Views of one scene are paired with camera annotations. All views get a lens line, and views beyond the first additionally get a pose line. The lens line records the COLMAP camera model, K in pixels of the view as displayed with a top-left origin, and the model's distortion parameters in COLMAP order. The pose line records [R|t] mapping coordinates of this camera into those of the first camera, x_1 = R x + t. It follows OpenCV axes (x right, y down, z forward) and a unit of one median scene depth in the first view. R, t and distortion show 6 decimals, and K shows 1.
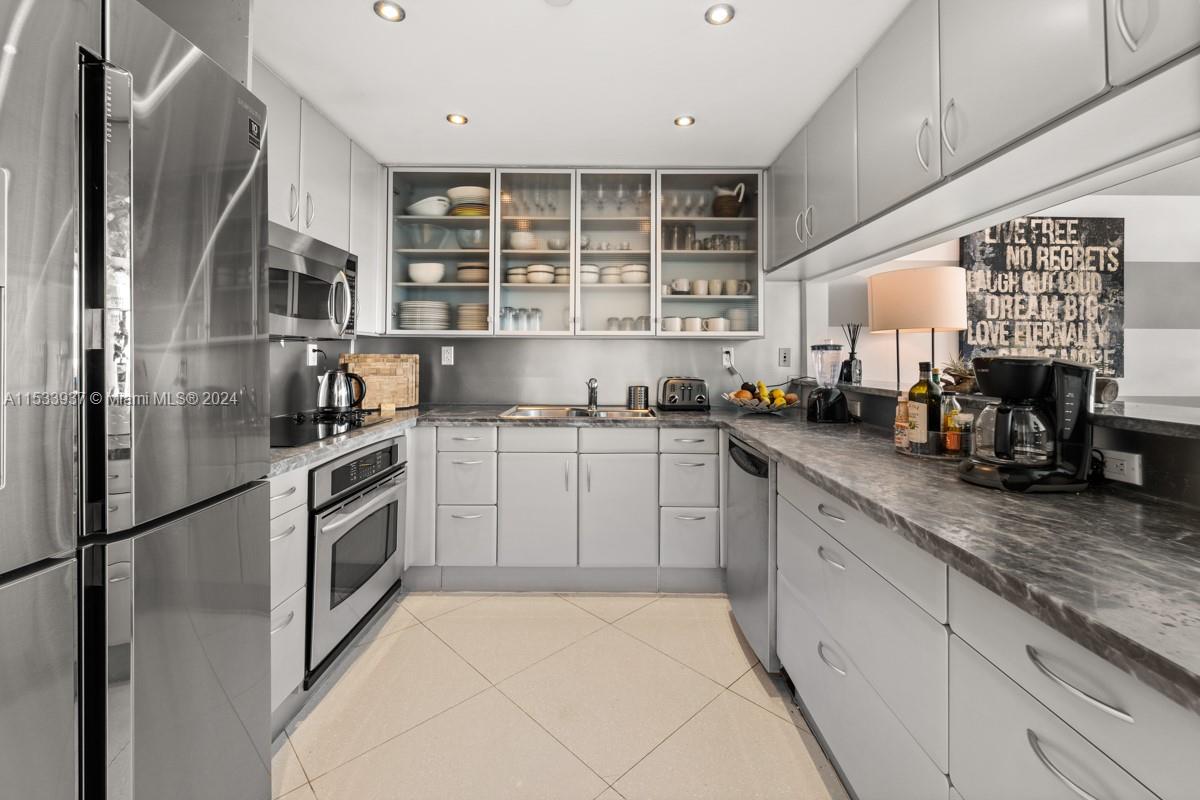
lens RADIAL K [[489.5, 0, 611.6], [0, 489.5, 346.8], [0, 0, 1]] dist [0.003592, -0.001382]
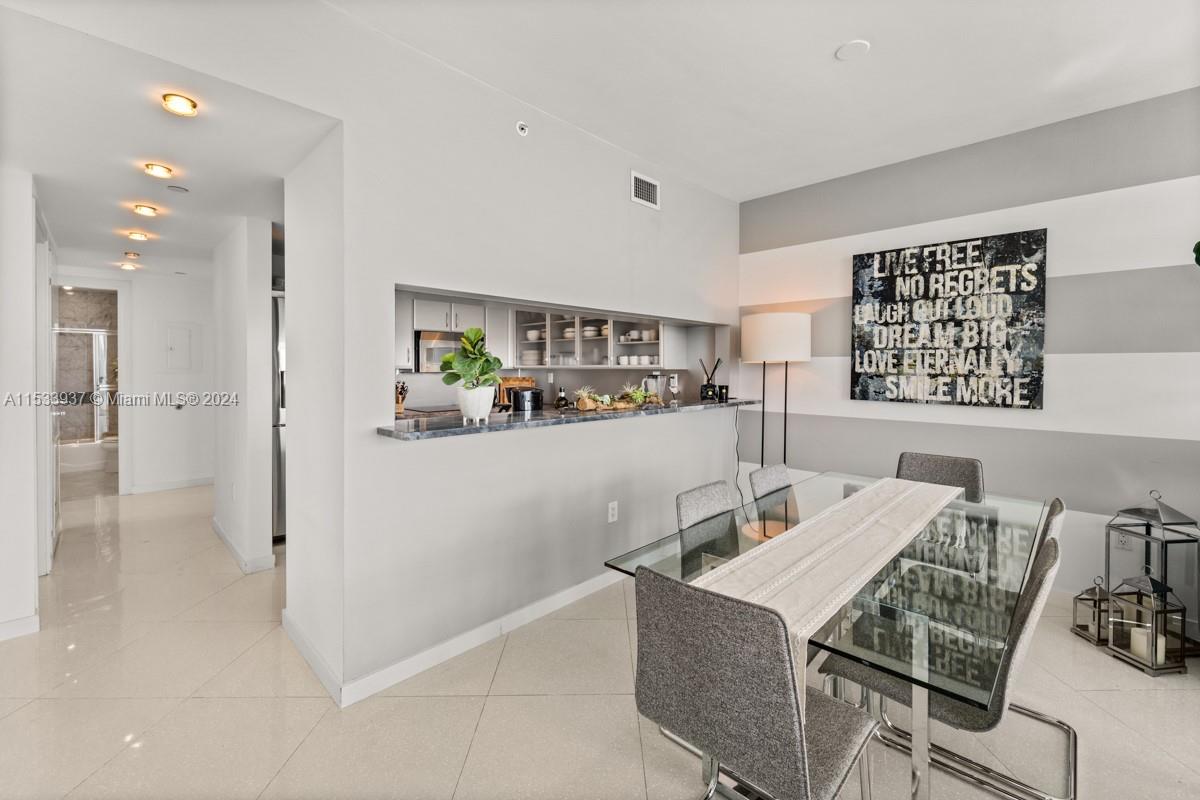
lens RADIAL K [[489.5, 0, 605.7], [0, 489.5, 375.9], [0, 0, 1]] dist [0.003592, -0.001382]
pose [[0.713905, 0.007007, -0.700207, 1.098387], [0.017716, 0.999449, 0.028064, -0.037169], [0.700018, -0.032440, 0.713388, -0.185851]]
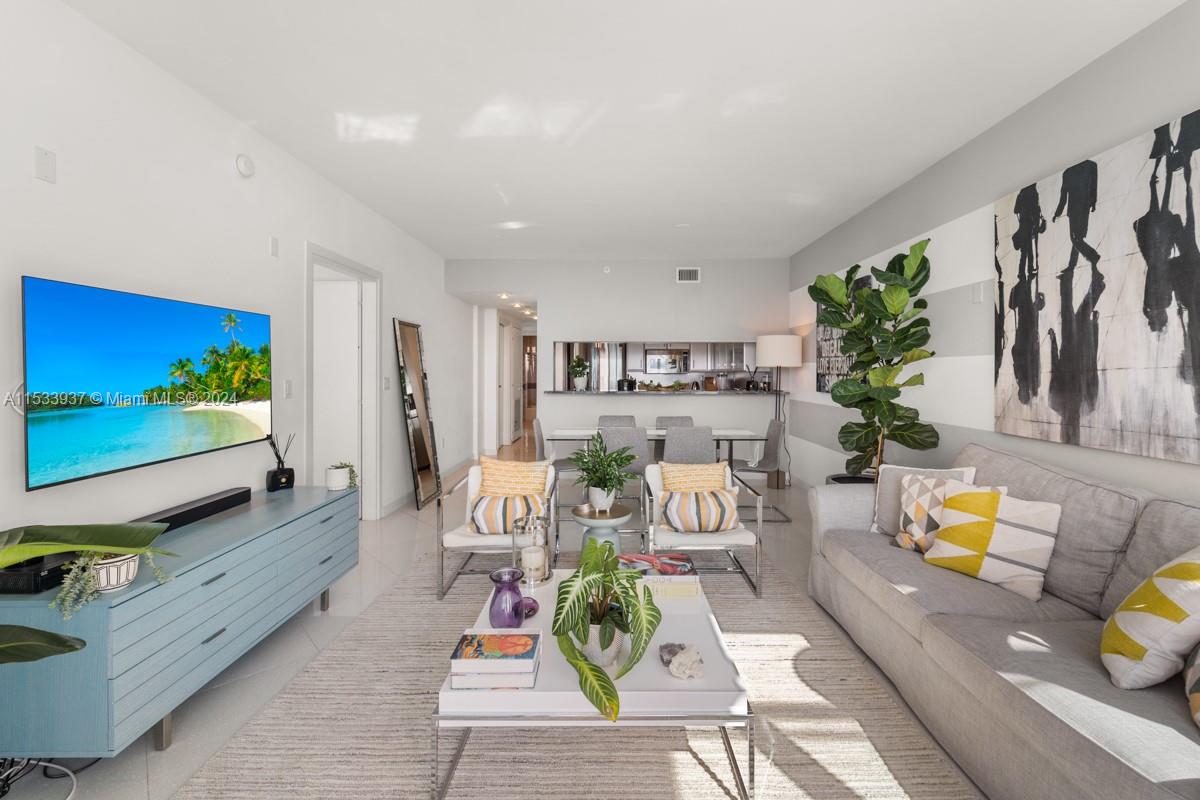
lens RADIAL K [[489.5, 0, 600.4], [0, 489.5, 377.0], [0, 0, 1]] dist [0.003592, -0.001382]
pose [[-0.030260, 0.006346, -0.999522, 2.425446], [0.019116, 0.999801, 0.005769, -0.013149], [0.999359, -0.018932, -0.030375, 0.337640]]
